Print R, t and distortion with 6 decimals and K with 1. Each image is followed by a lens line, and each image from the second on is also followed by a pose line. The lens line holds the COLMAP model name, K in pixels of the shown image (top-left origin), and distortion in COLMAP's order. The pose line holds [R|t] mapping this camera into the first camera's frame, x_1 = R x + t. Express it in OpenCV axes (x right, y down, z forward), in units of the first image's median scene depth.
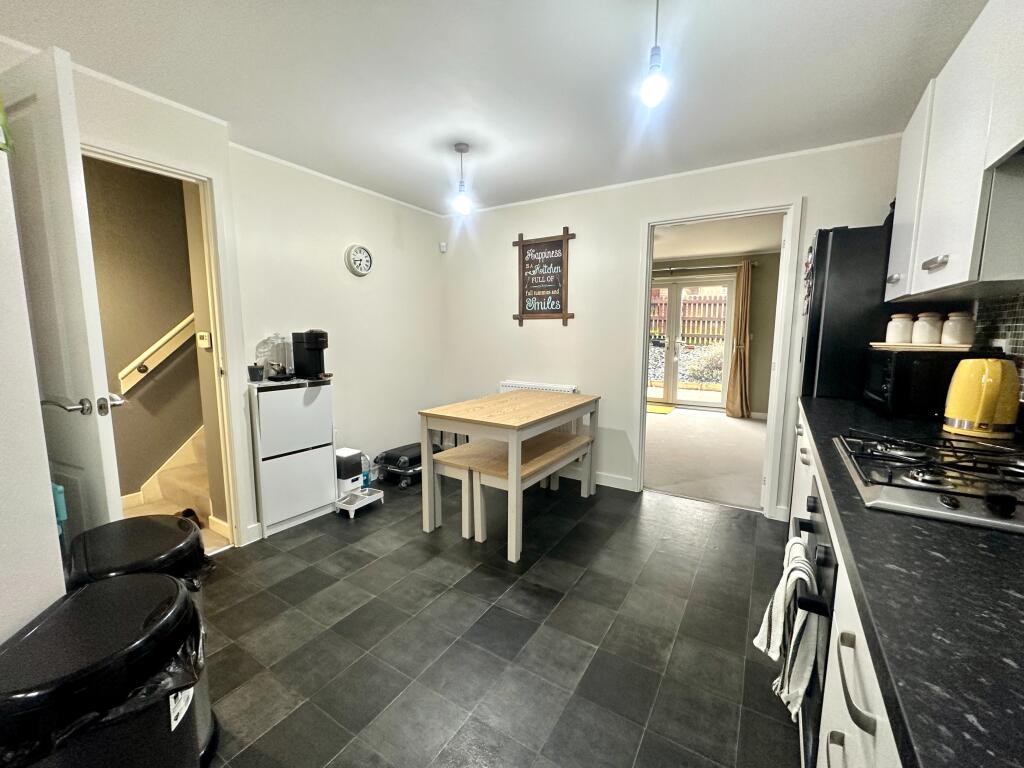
lens RADIAL K [[413.6, 0, 510.1], [0, 413.6, 384.0], [0, 0, 1]] dist [-0.001371, 0.000578]
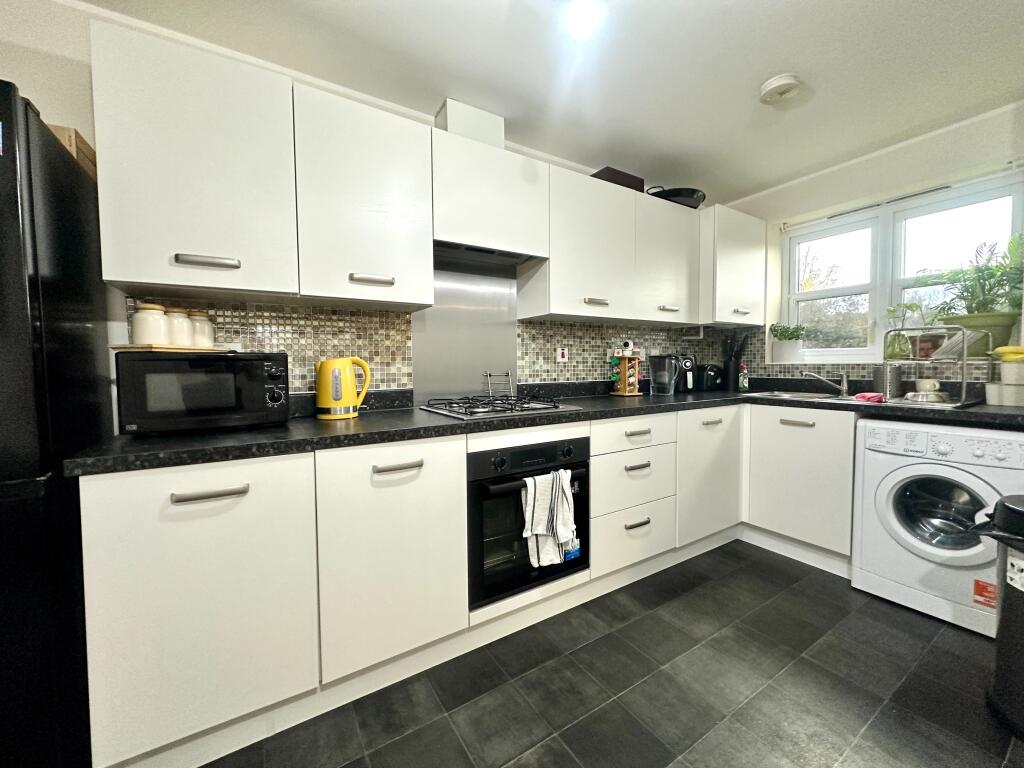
lens RADIAL K [[413.6, 0, 512.7], [0, 413.6, 384.2], [0, 0, 1]] dist [-0.001371, 0.000578]
pose [[-0.911481, -0.016494, 0.411011, 0.081458], [0.056530, 0.984692, 0.164879, -0.089132], [-0.407439, 0.173519, -0.896596, 1.101487]]
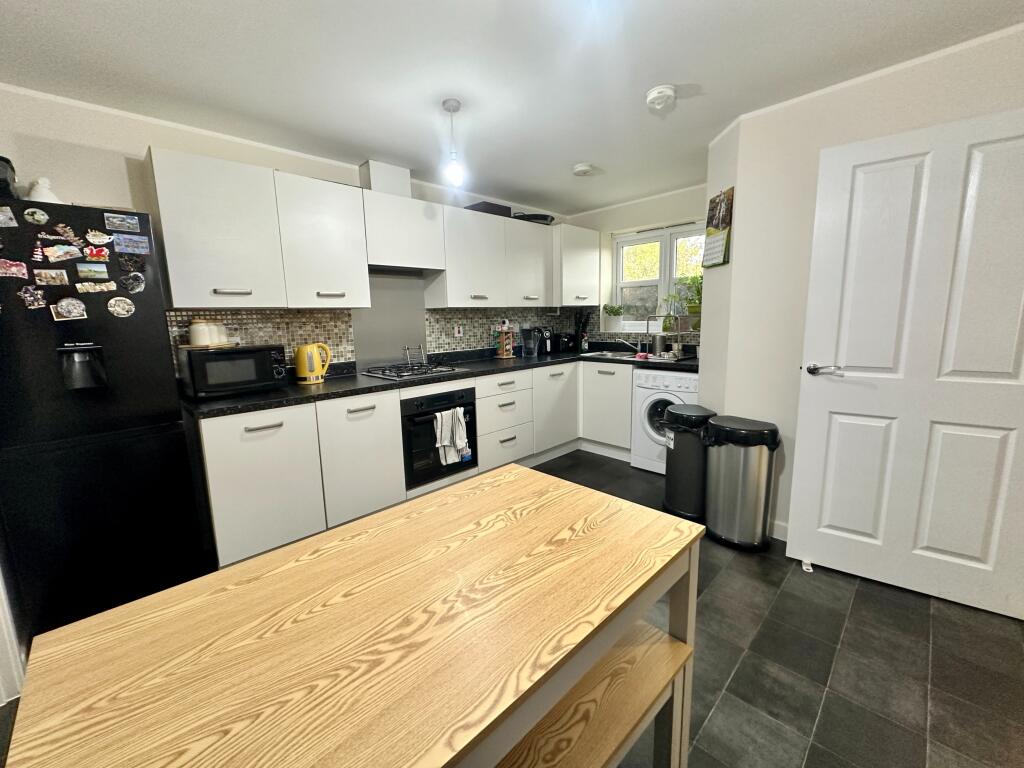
lens RADIAL K [[413.6, 0, 515.1], [0, 413.6, 379.1], [0, 0, 1]] dist [-0.001371, 0.000578]
pose [[-0.980622, -0.012105, 0.195537, -0.104849], [0.042077, 0.961784, 0.270558, -0.219538], [-0.191340, 0.273543, -0.942636, 1.536167]]
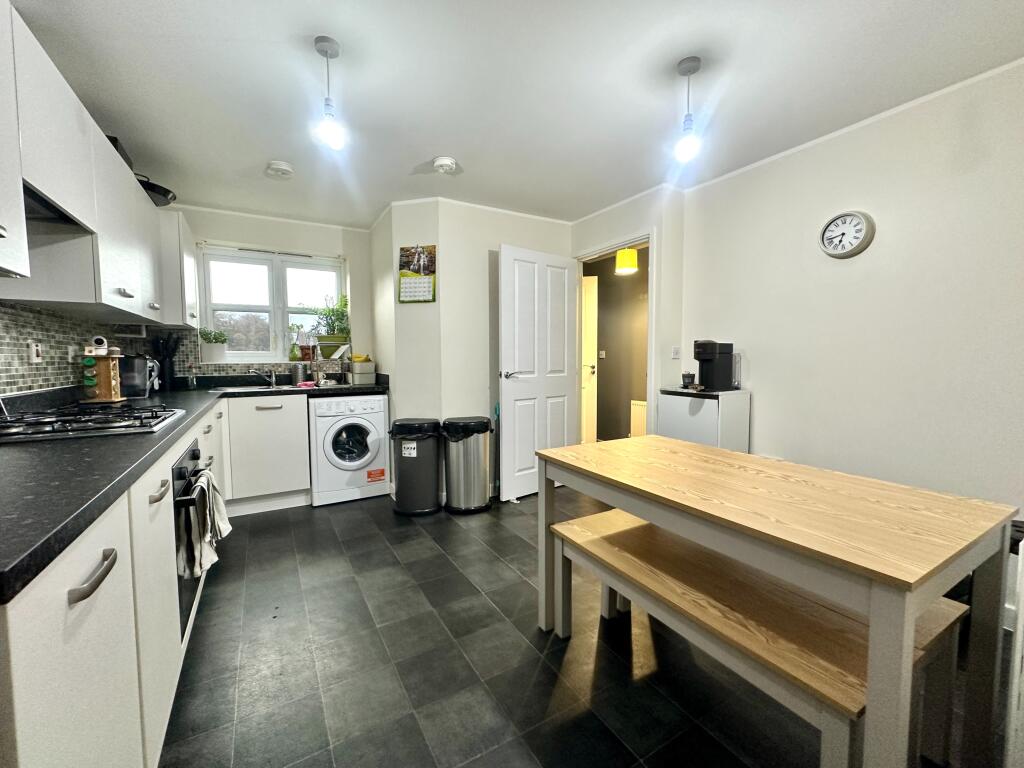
lens RADIAL K [[413.6, 0, 509.2], [0, 413.6, 379.9], [0, 0, 1]] dist [-0.001371, 0.000578]
pose [[-0.454250, 0.046799, -0.889644, 0.709898], [-0.108351, 0.988304, 0.107312, -0.110390], [0.884261, 0.145141, -0.443866, 1.215786]]
